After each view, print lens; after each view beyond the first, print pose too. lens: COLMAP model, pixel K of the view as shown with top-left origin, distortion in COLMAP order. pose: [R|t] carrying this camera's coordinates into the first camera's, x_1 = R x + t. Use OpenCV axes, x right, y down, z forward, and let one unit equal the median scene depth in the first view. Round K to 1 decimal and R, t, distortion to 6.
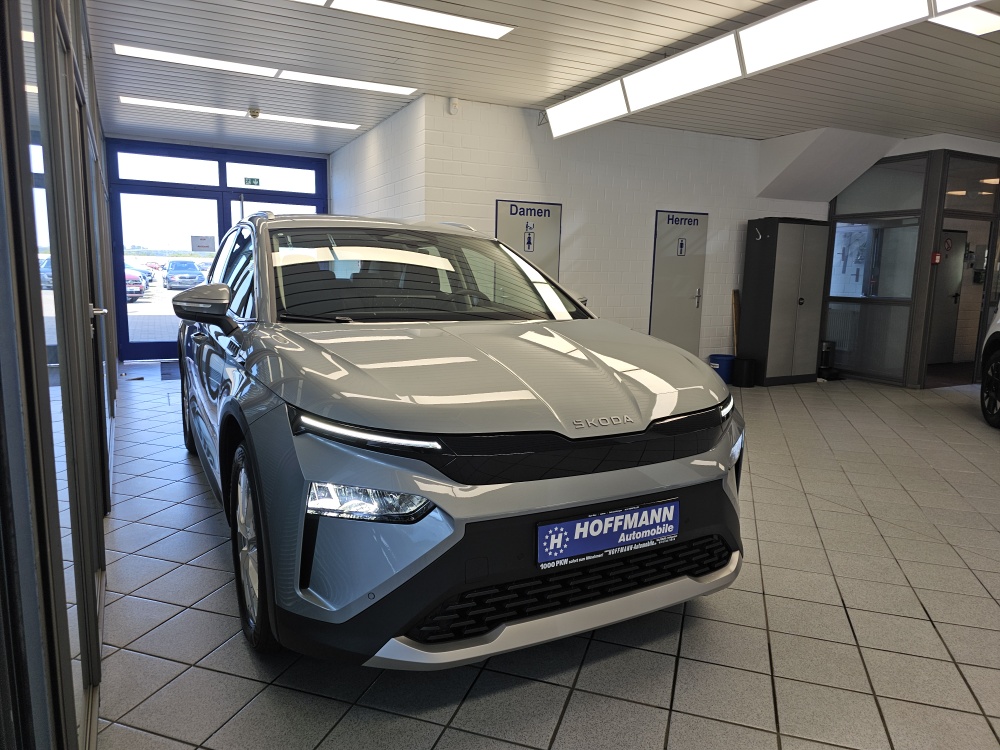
lens RADIAL K [[683.4, 0, 503.6], [0, 683.4, 382.0], [0, 0, 1]] dist [0.061126, -0.063913]
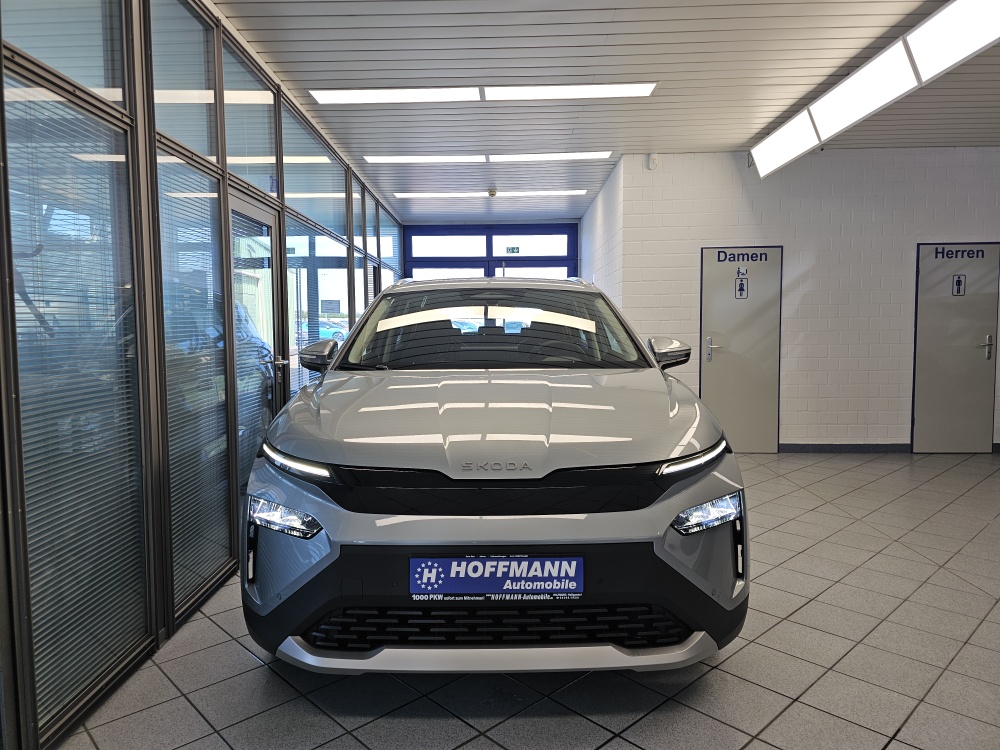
lens RADIAL K [[683.4, 0, 493.6], [0, 683.4, 377.3], [0, 0, 1]] dist [0.061126, -0.063913]
pose [[0.874078, 0.009768, -0.485688, 0.275722], [-0.050683, 0.996175, -0.071179, -0.000546], [0.483135, 0.086832, 0.871230, 0.040807]]
